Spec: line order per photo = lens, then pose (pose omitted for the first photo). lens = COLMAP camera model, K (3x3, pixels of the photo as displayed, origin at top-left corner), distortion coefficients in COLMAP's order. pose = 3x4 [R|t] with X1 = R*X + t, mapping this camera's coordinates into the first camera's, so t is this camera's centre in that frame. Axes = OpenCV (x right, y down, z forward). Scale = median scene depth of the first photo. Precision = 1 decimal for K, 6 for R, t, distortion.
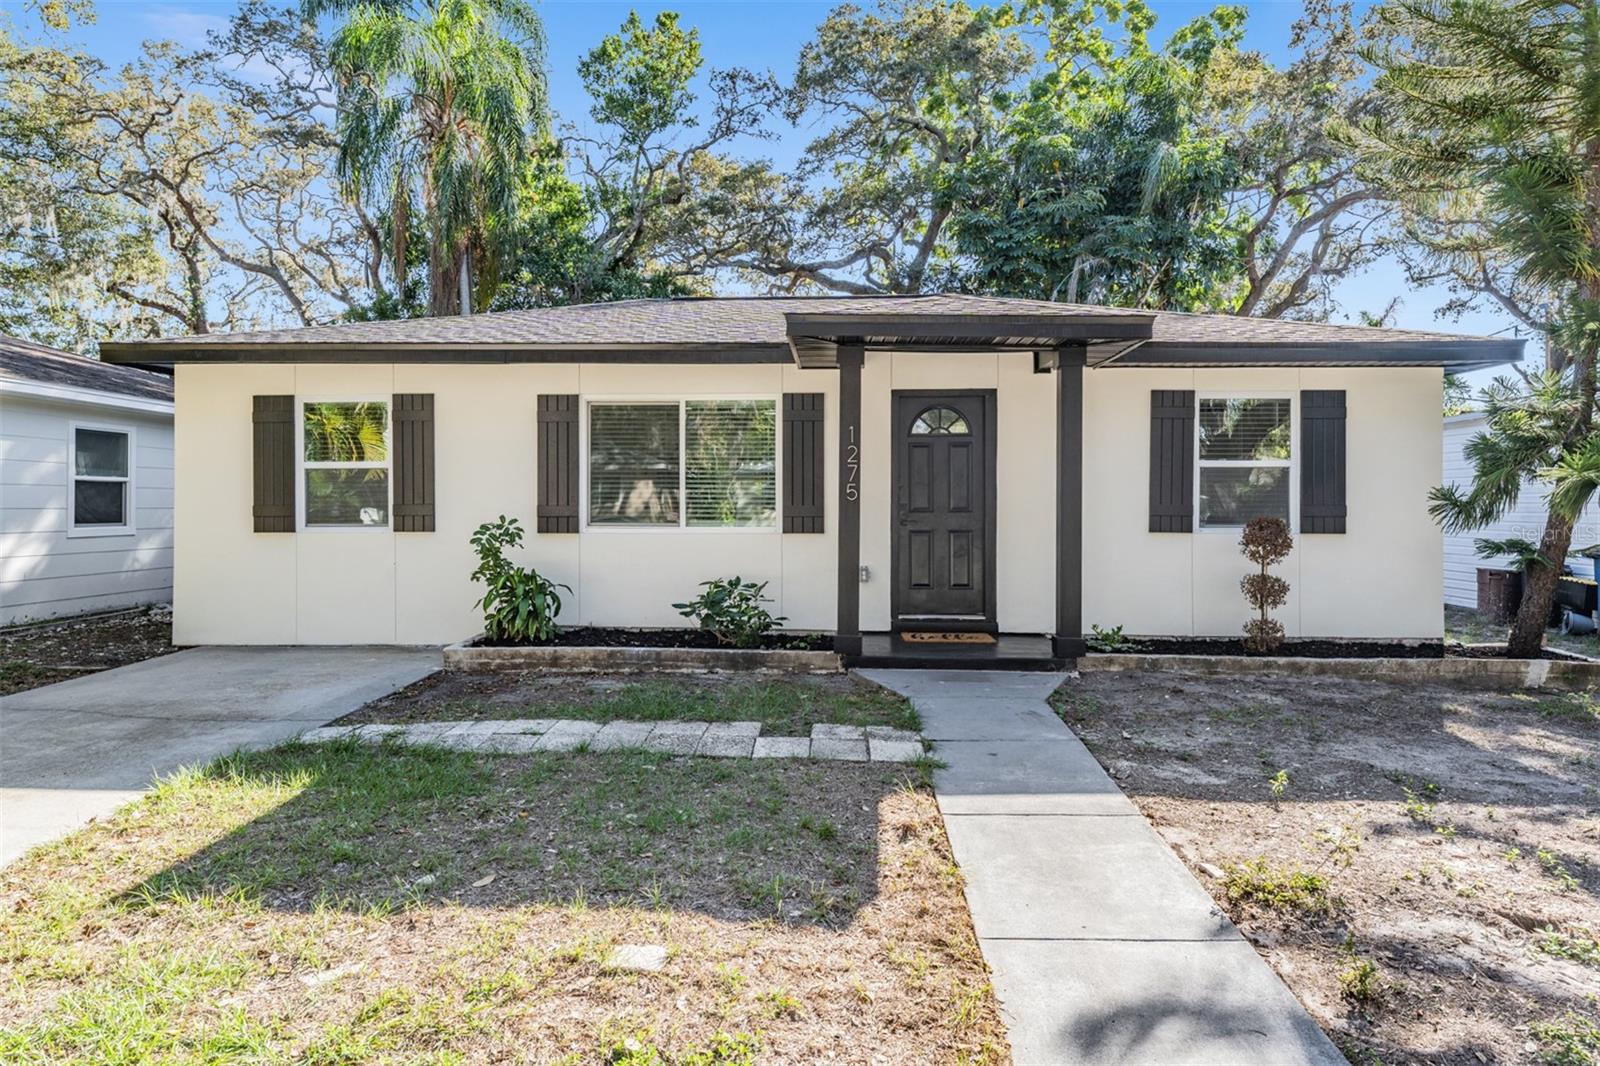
lens RADIAL K [[933.4, 0, 808.6], [0, 933.4, 501.9], [0, 0, 1]] dist [0.004128, 0.001019]
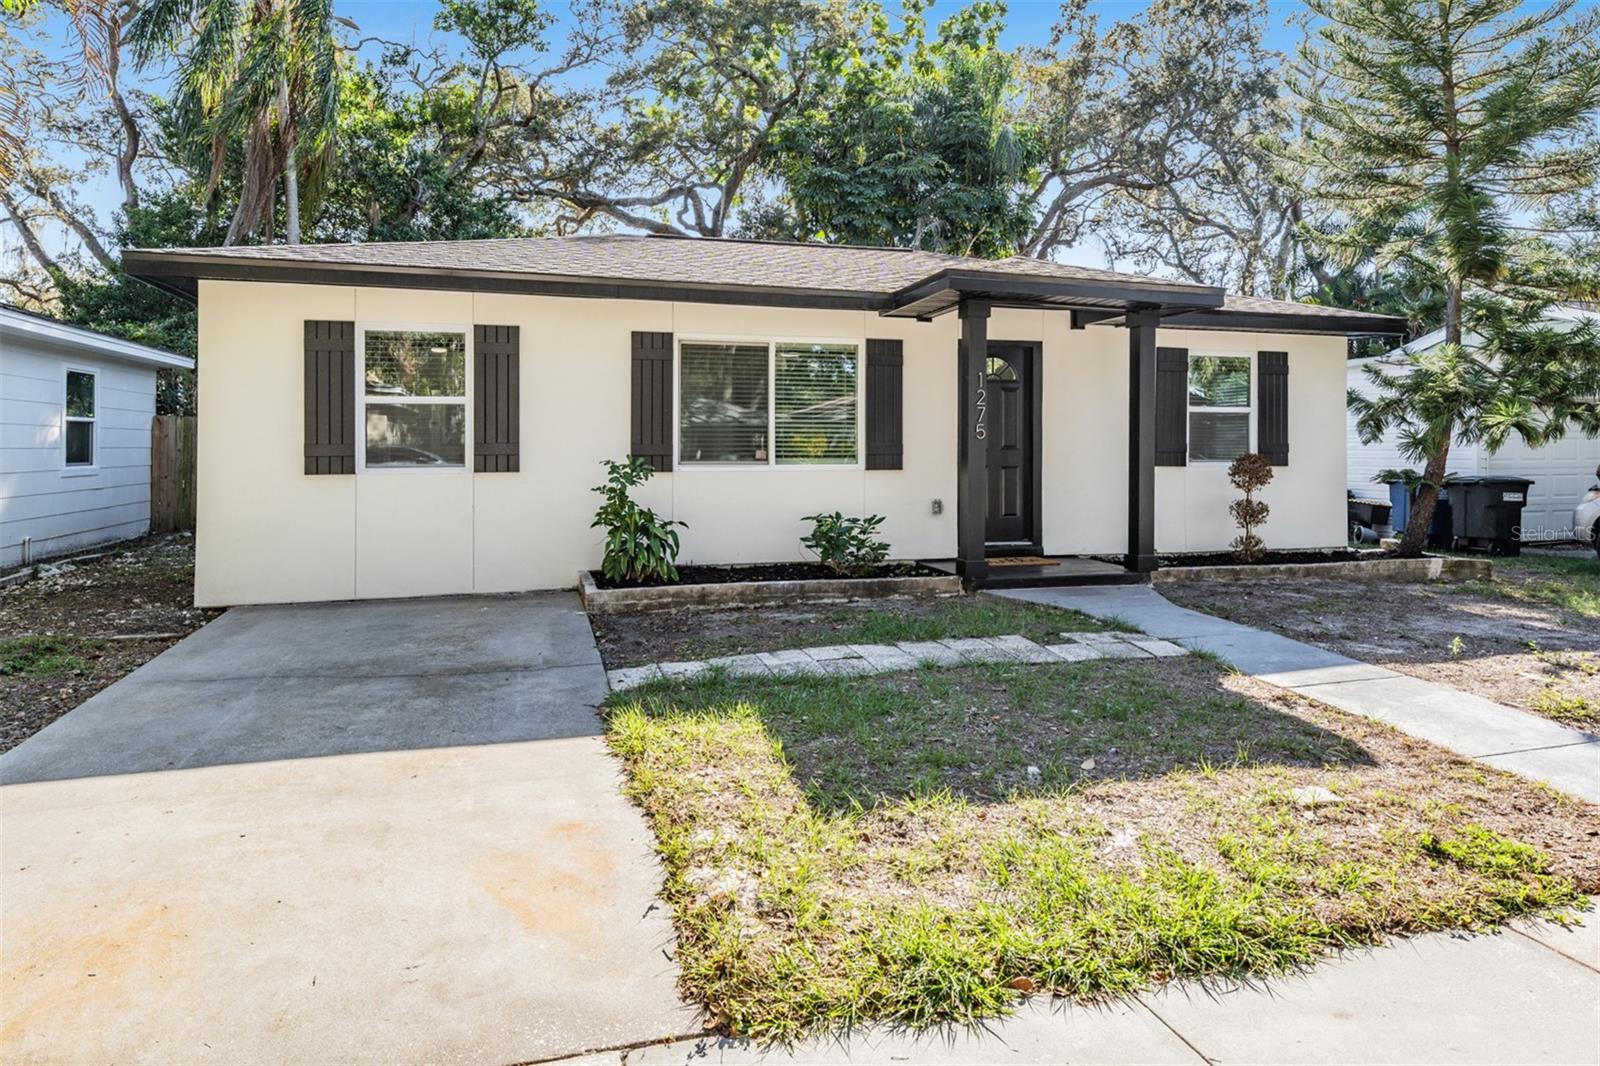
lens RADIAL K [[946.2, 0, 801.7], [0, 946.2, 441.8], [0, 0, 1]] dist [0.003506, 0.000890]
pose [[0.947934, 0.000257, 0.318466, -0.437667], [0.000033, 1.000000, -0.000905, 0.002199], [-0.318466, 0.000869, 0.947934, -0.001084]]
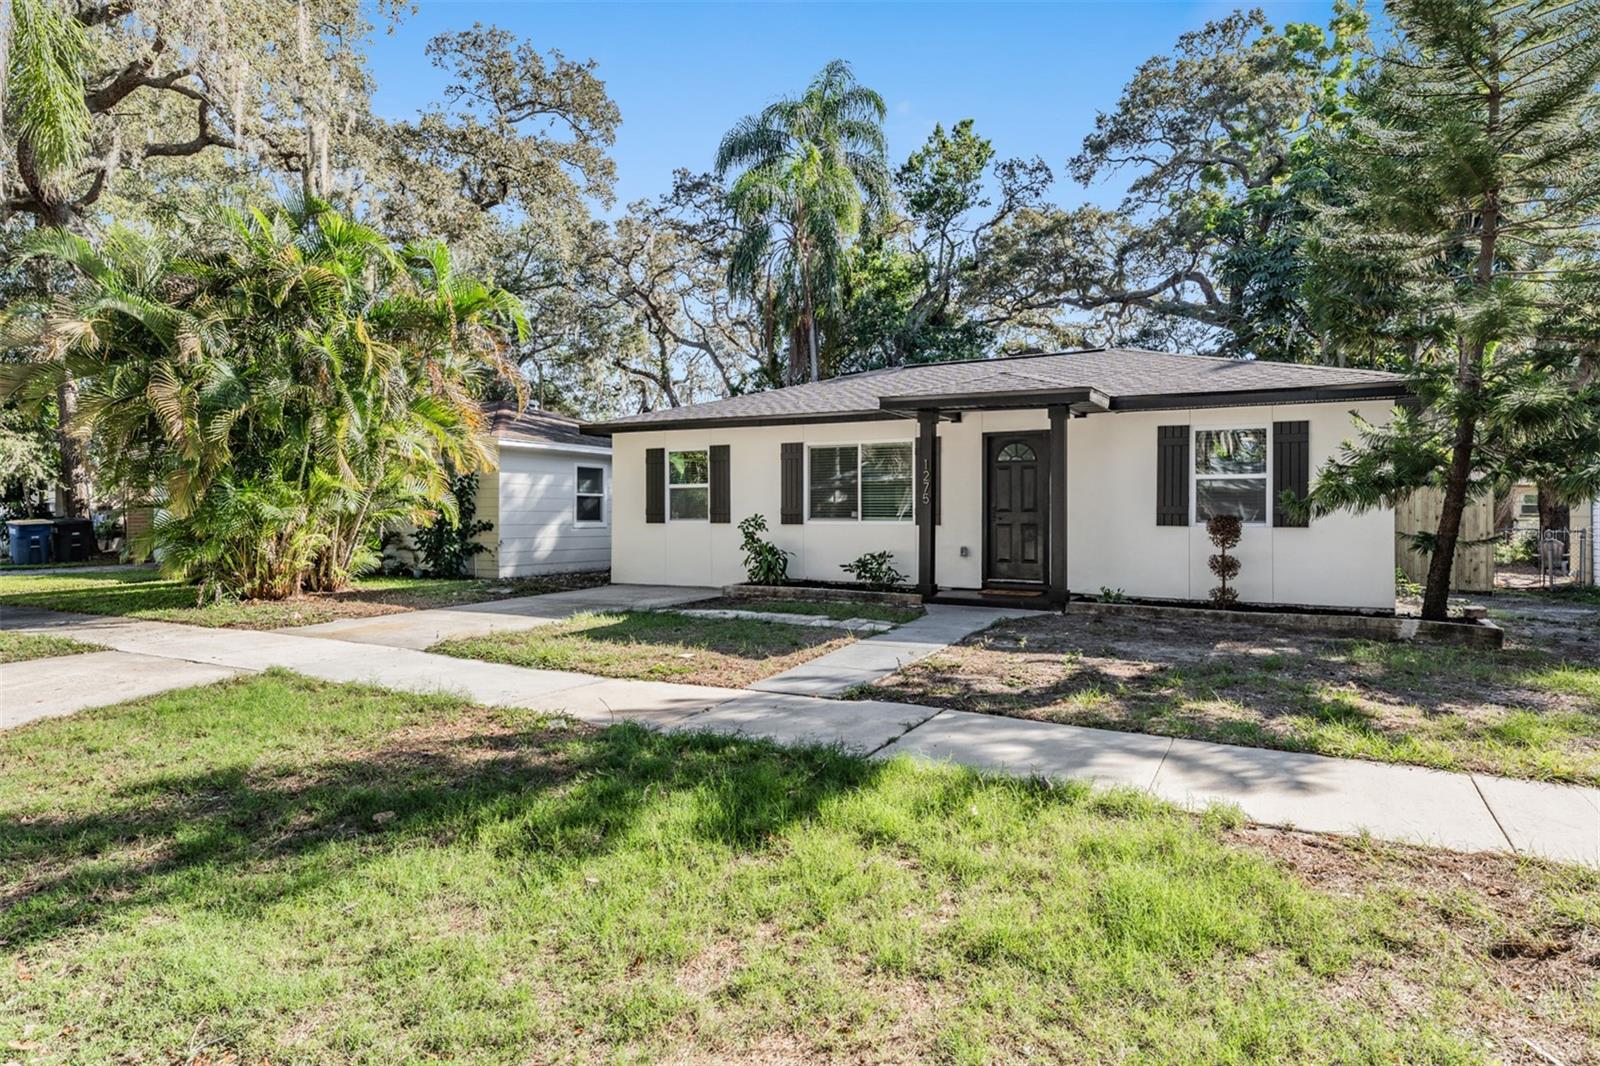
lens RADIAL K [[933.4, 0, 808.6], [0, 933.4, 501.9], [0, 0, 1]] dist [0.004128, 0.001019]
pose [[0.896461, -0.005763, -0.443086, 0.509739], [-0.000089, 0.999913, -0.013187, 0.014787], [0.443124, 0.011861, 0.896382, -0.506614]]
